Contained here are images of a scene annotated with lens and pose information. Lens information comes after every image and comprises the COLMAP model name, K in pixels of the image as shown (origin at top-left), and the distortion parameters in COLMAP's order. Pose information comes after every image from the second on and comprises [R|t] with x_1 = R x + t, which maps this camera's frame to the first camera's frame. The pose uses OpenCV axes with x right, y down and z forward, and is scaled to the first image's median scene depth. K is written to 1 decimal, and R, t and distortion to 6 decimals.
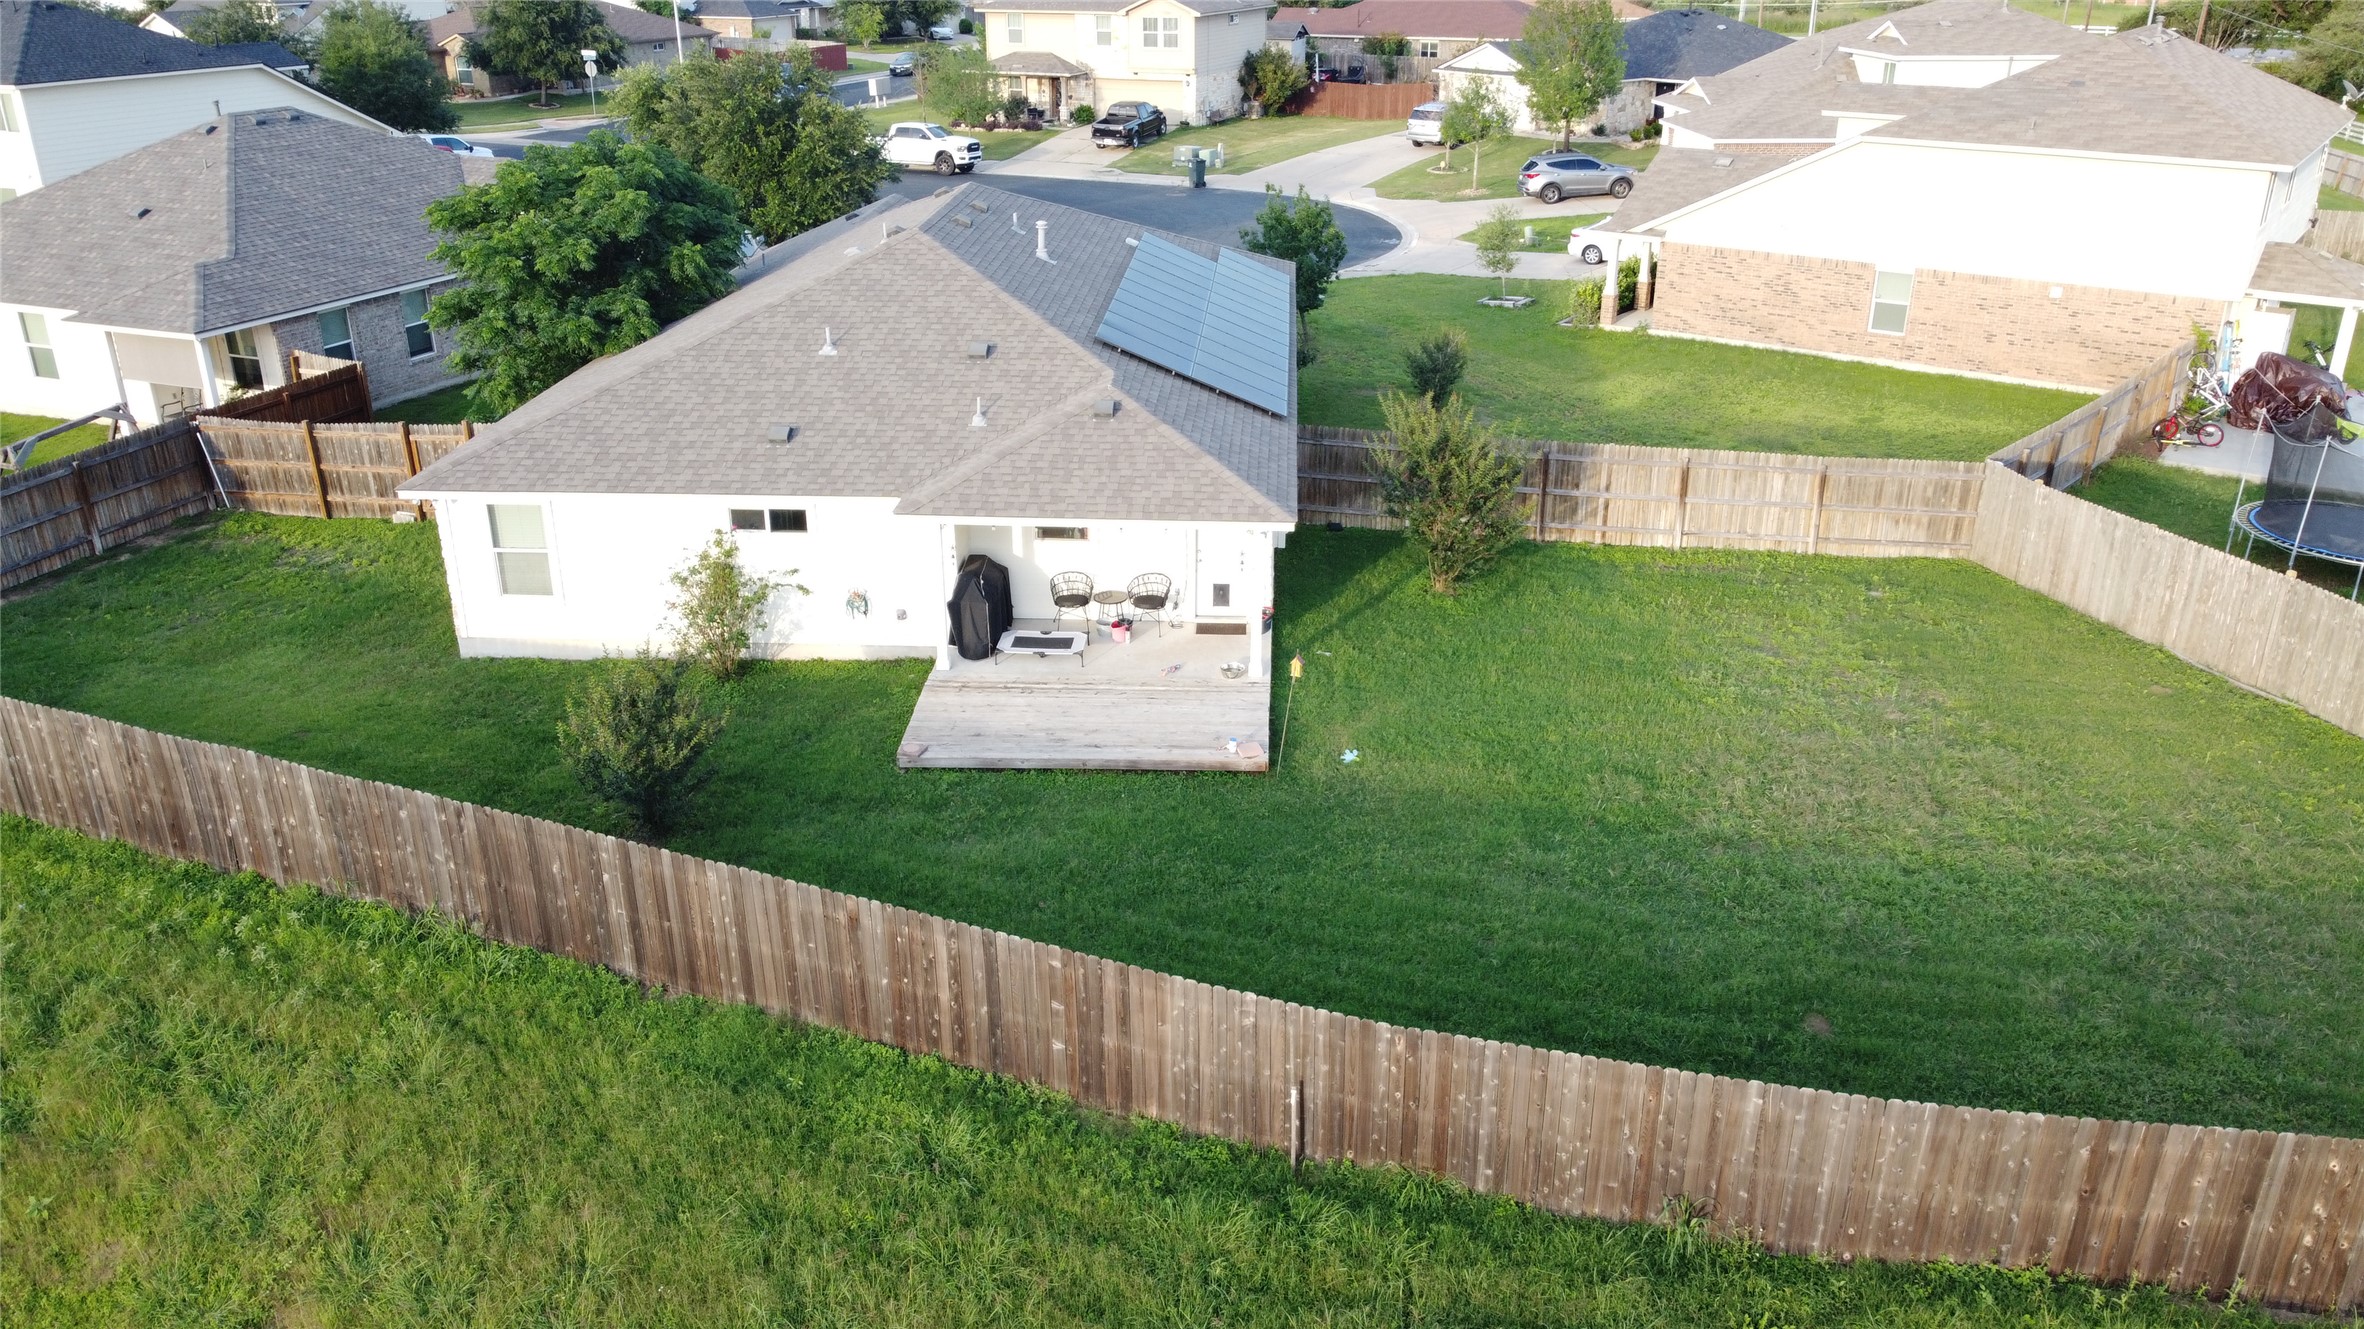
lens RADIAL K [[1805.2, 0, 1182.0], [0, 1805.2, 664.5], [0, 0, 1]] dist [-0.005895, 0.001485]
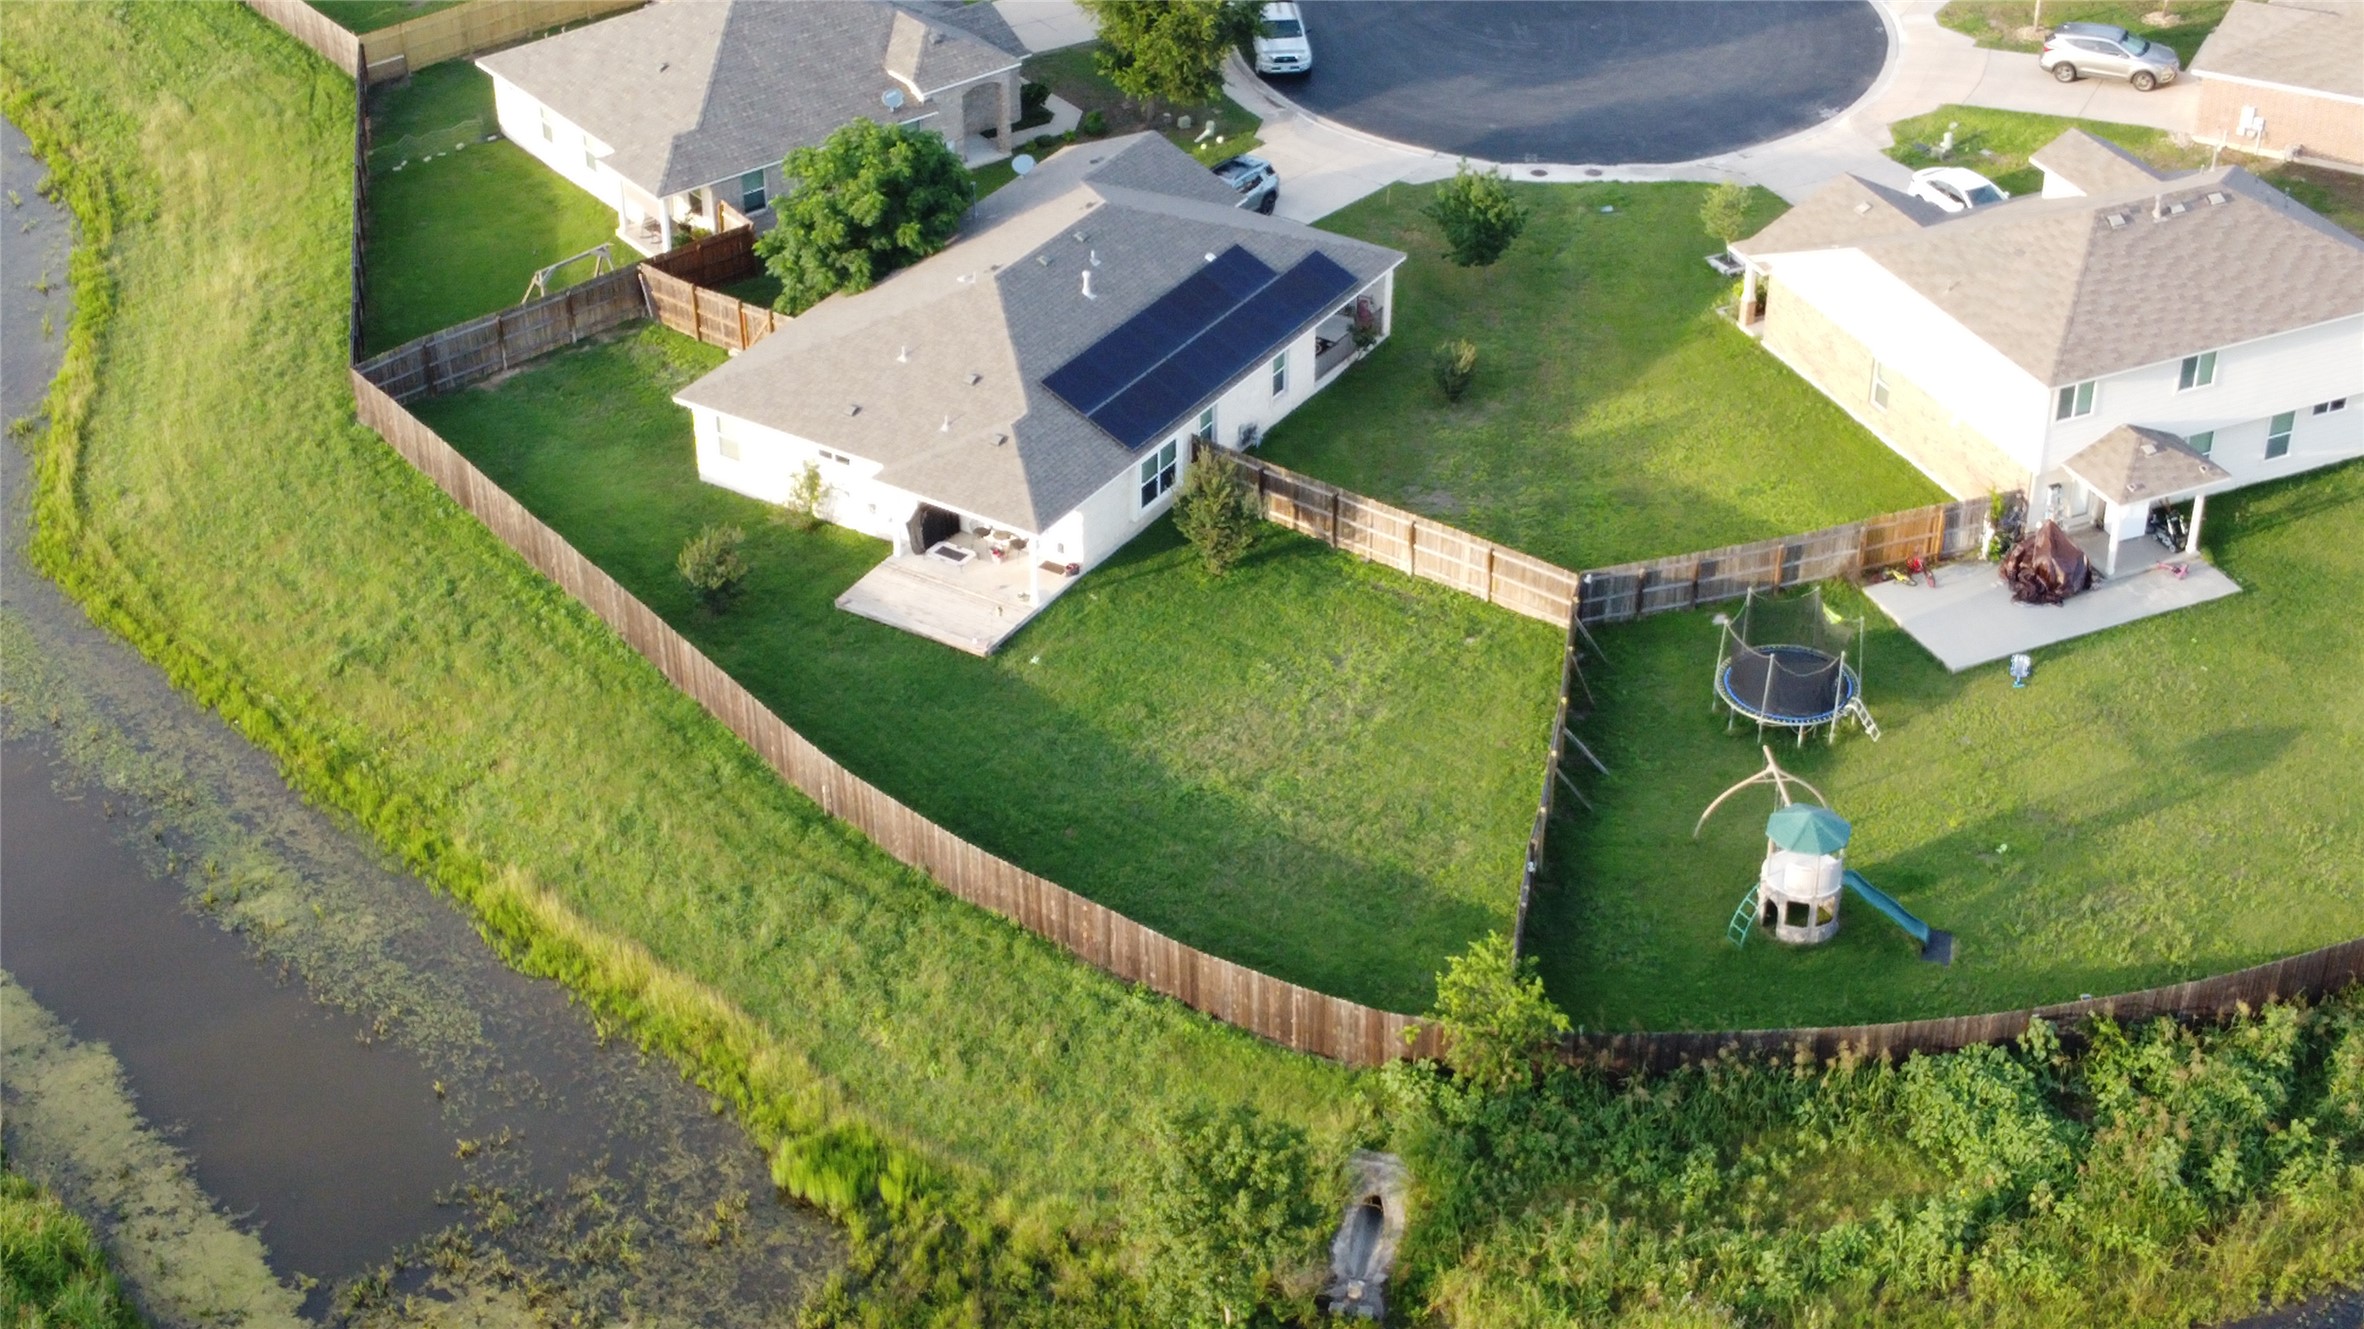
lens RADIAL K [[3573.0, 0, 1184.5], [0, 3573.0, 704.4], [0, 0, 1]] dist [-0.001285, -0.010805]
pose [[0.871942, 0.268529, -0.409401, 1.614320], [-0.187346, 0.955532, 0.227729, -0.717848], [0.452348, -0.121867, 0.883476, -2.069354]]
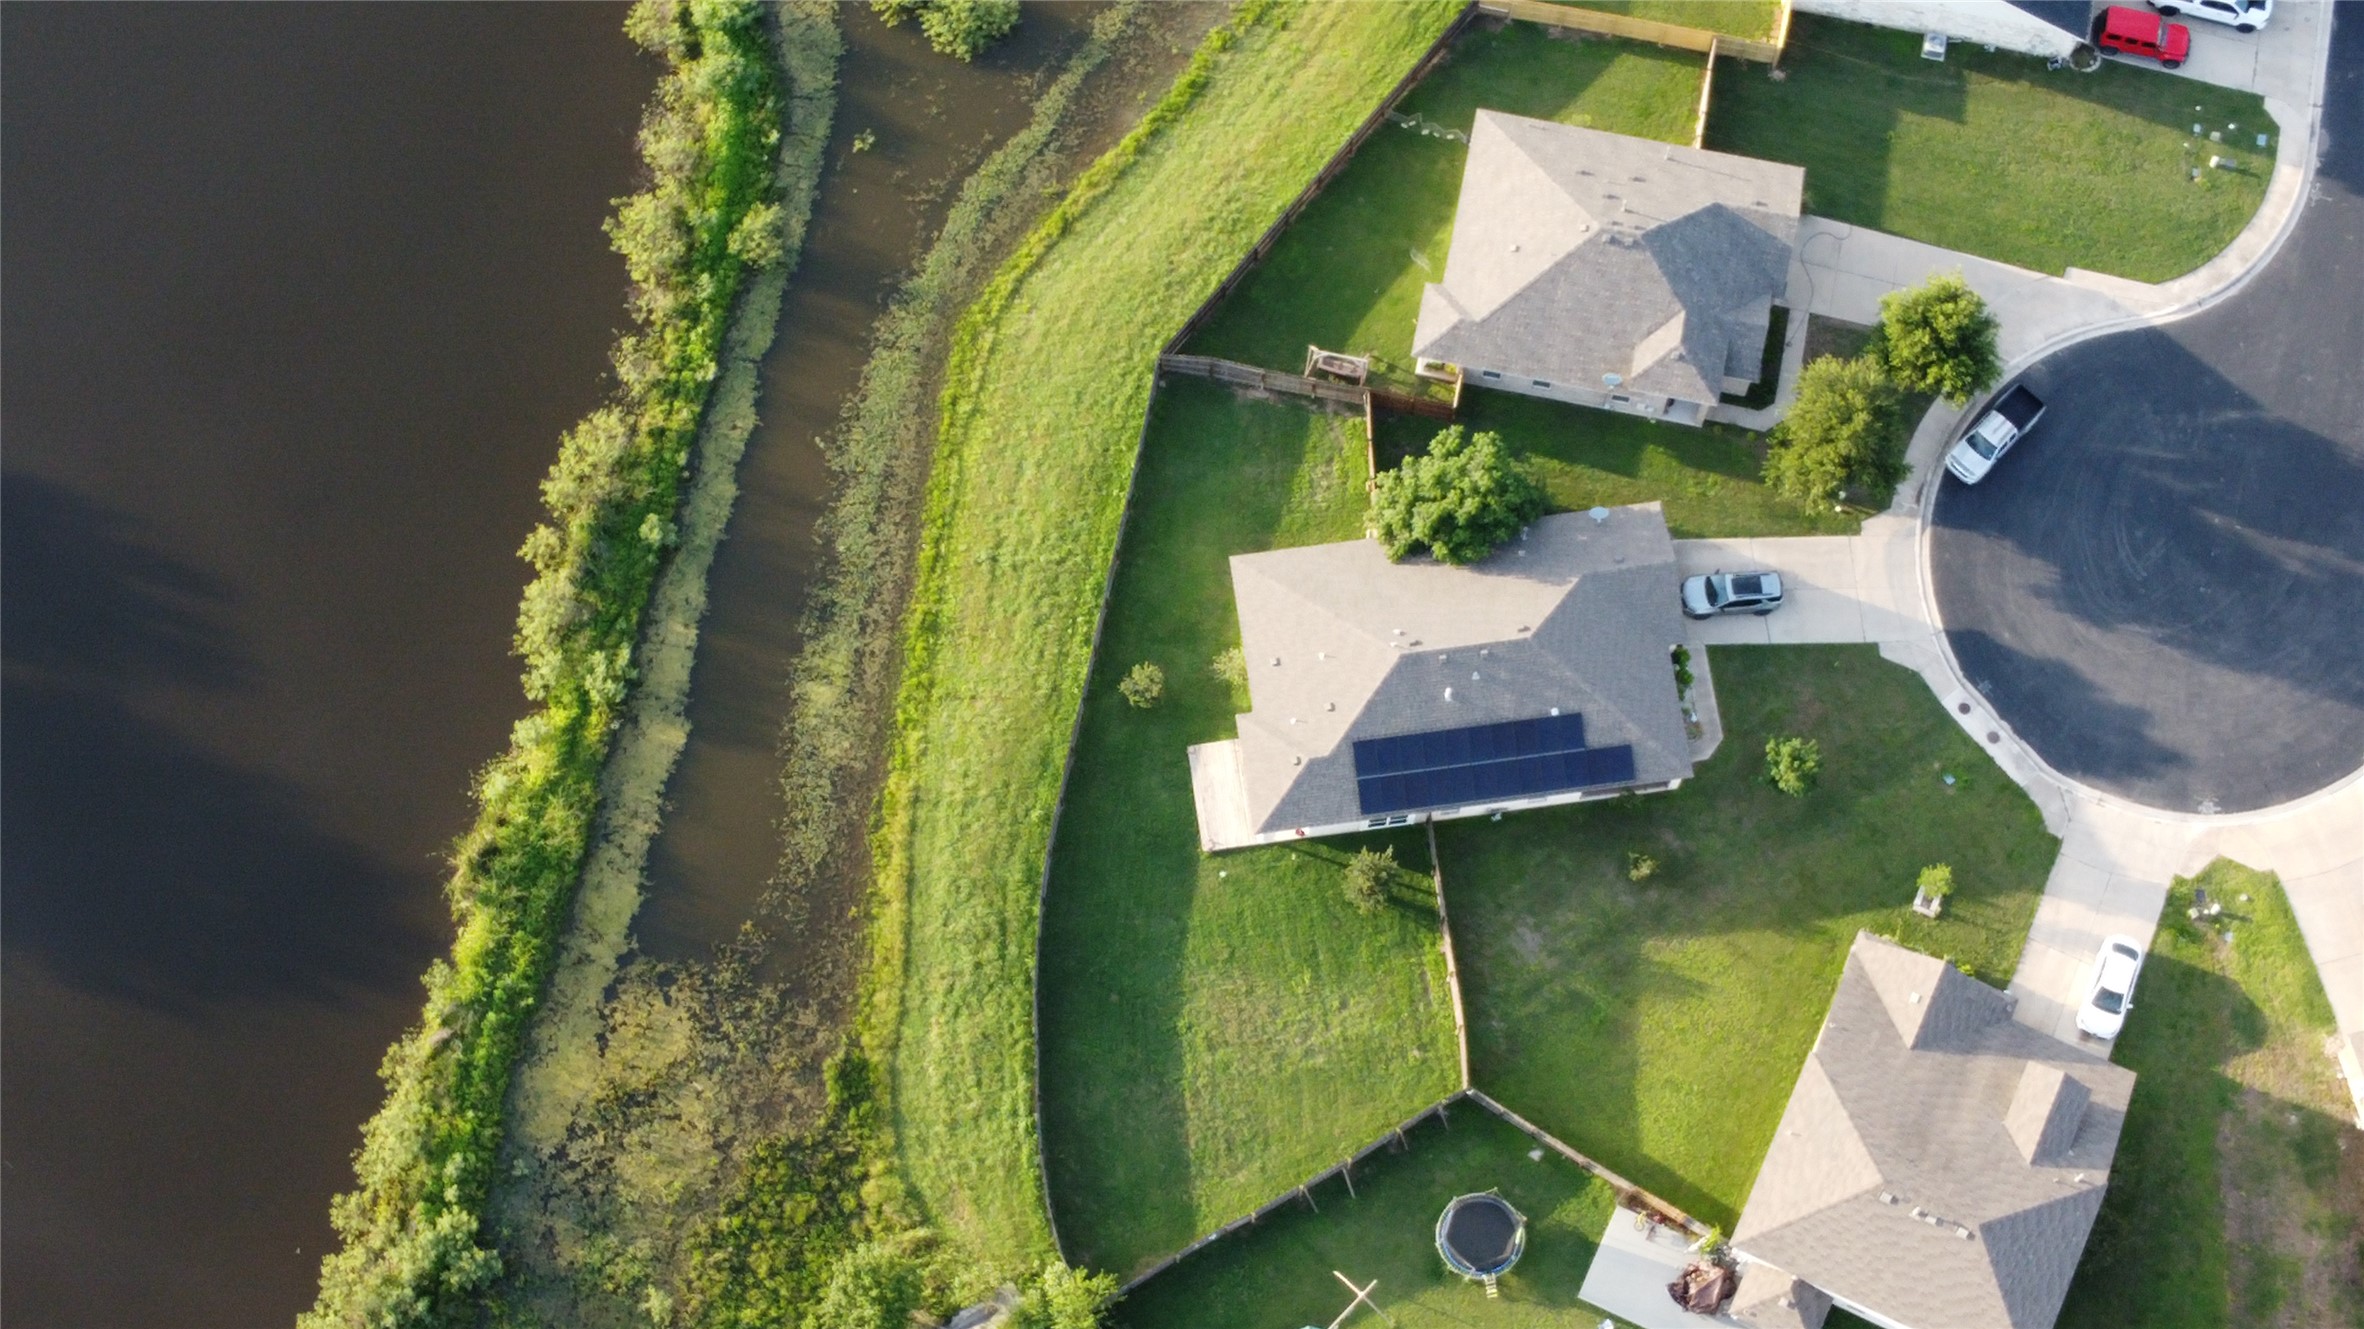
lens RADIAL K [[3573.0, 0, 1184.5], [0, 3573.0, 704.4], [0, 0, 1]] dist [-0.001285, -0.010805]
pose [[0.195968, 0.931619, -0.306077, 1.577138], [-0.389137, 0.360381, 0.847761, -4.908017], [0.900094, -0.047028, 0.433150, -1.652157]]
